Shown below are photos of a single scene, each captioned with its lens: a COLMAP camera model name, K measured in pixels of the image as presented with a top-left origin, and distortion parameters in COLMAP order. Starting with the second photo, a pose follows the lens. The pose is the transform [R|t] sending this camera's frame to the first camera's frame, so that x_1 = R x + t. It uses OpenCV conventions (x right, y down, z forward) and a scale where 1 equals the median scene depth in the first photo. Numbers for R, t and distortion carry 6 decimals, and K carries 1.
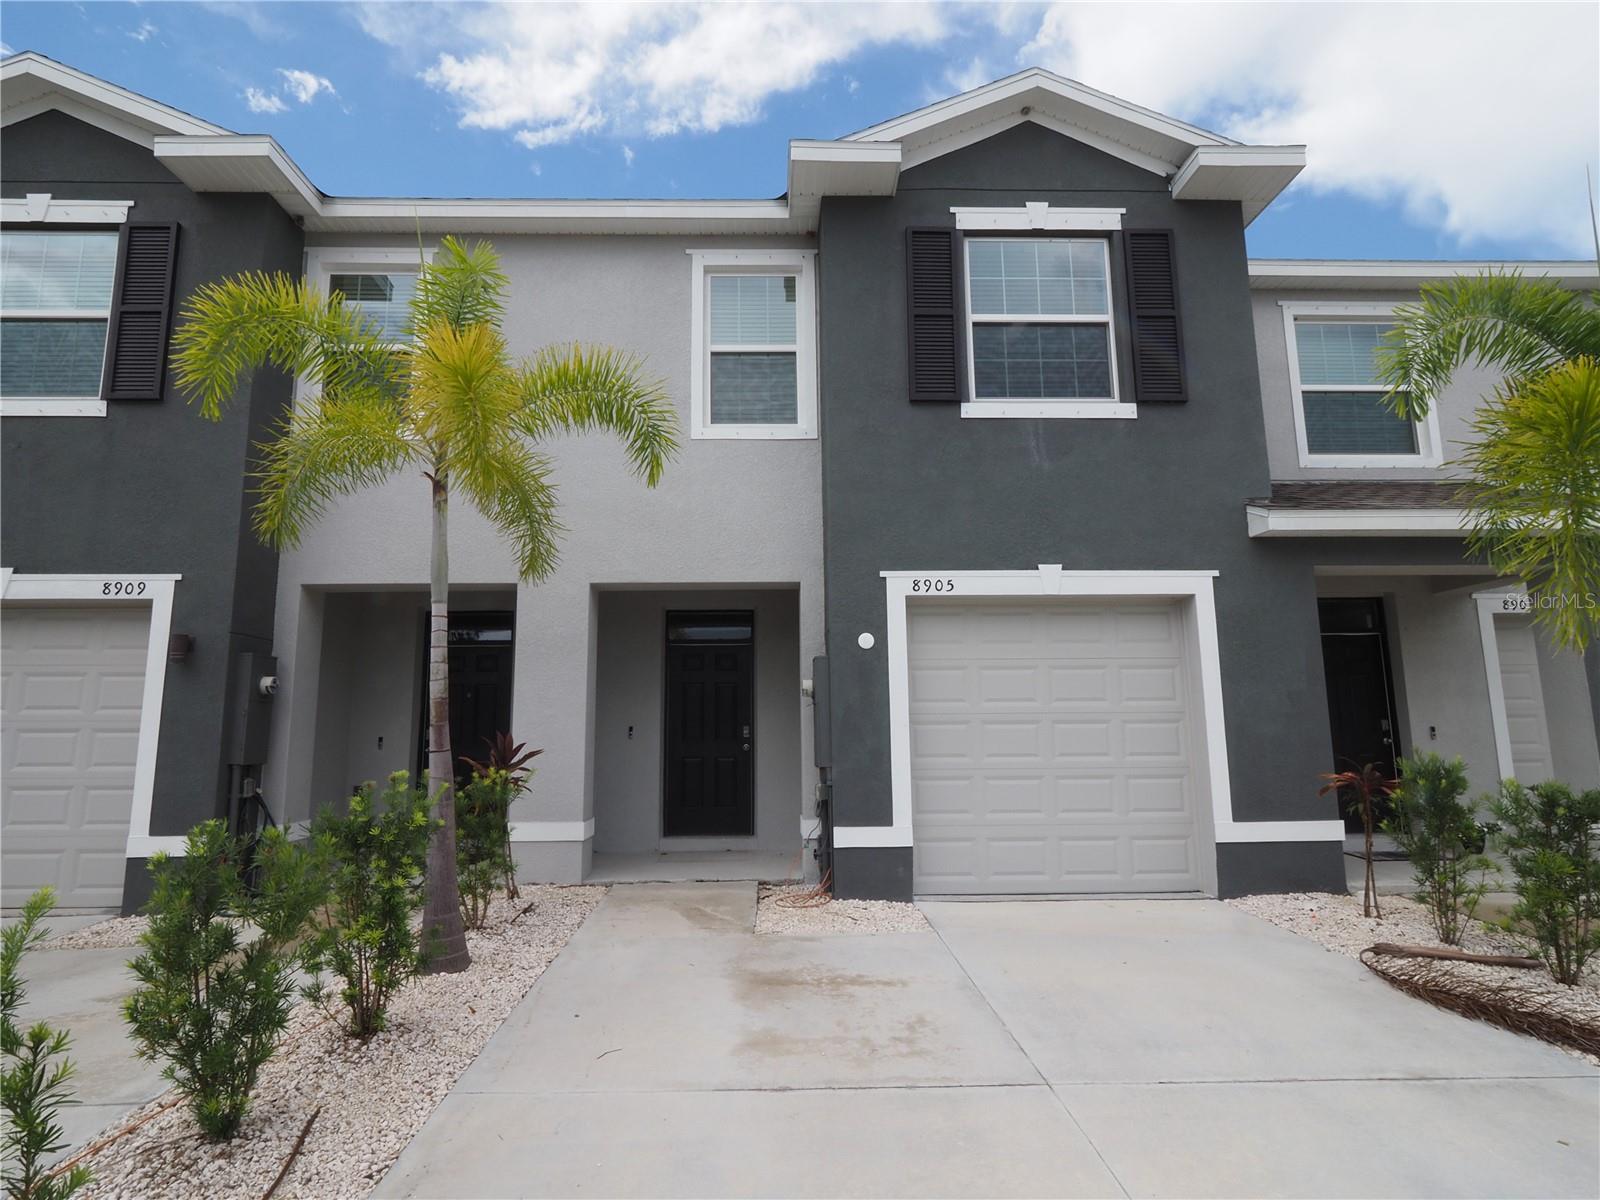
lens RADIAL K [[843.7, 0, 800.4], [0, 843.7, 609.1], [0, 0, 1]] dist [0.000223, 0.000632]
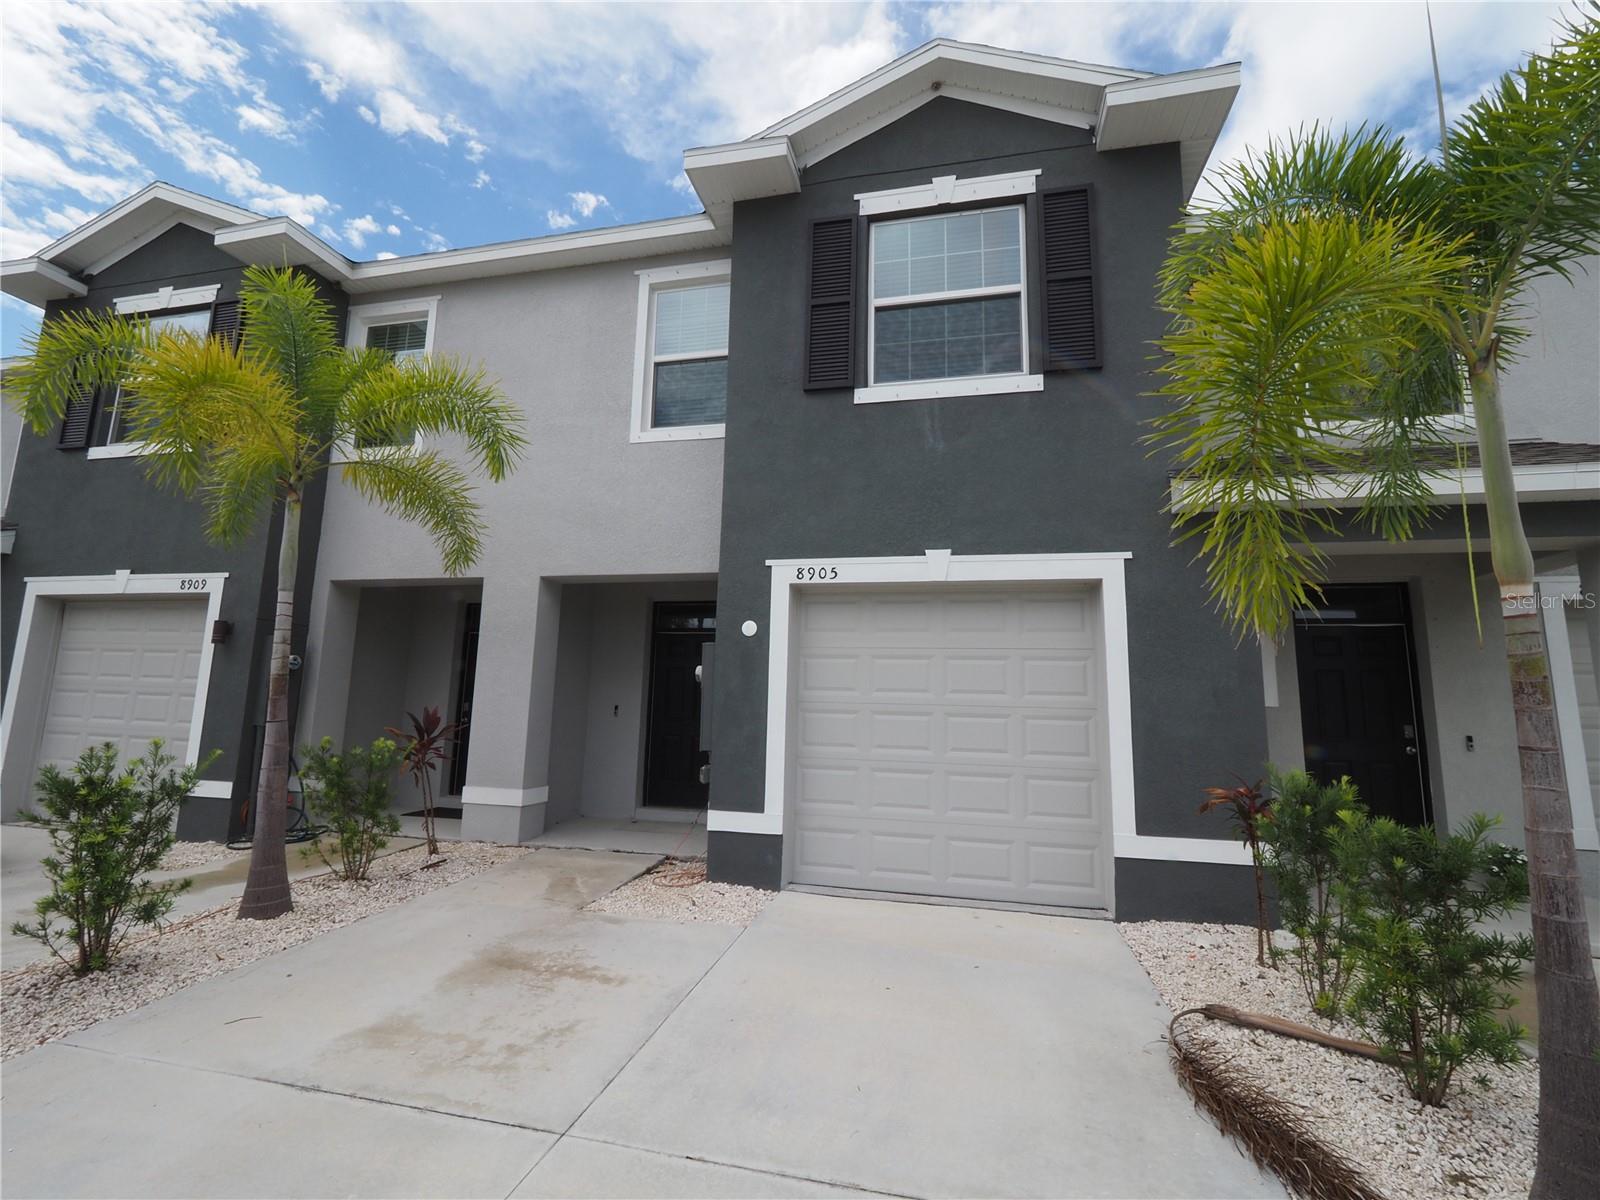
lens RADIAL K [[727.5, 0, 800.0], [0, 727.5, 600.0], [0, 0, 1]] dist [-0.002561, 0.000003]
pose [[0.966384, -0.005127, -0.257052, 0.350351], [0.003323, 0.999967, -0.007450, 0.009659], [0.257081, 0.006345, 0.966369, 0.162807]]
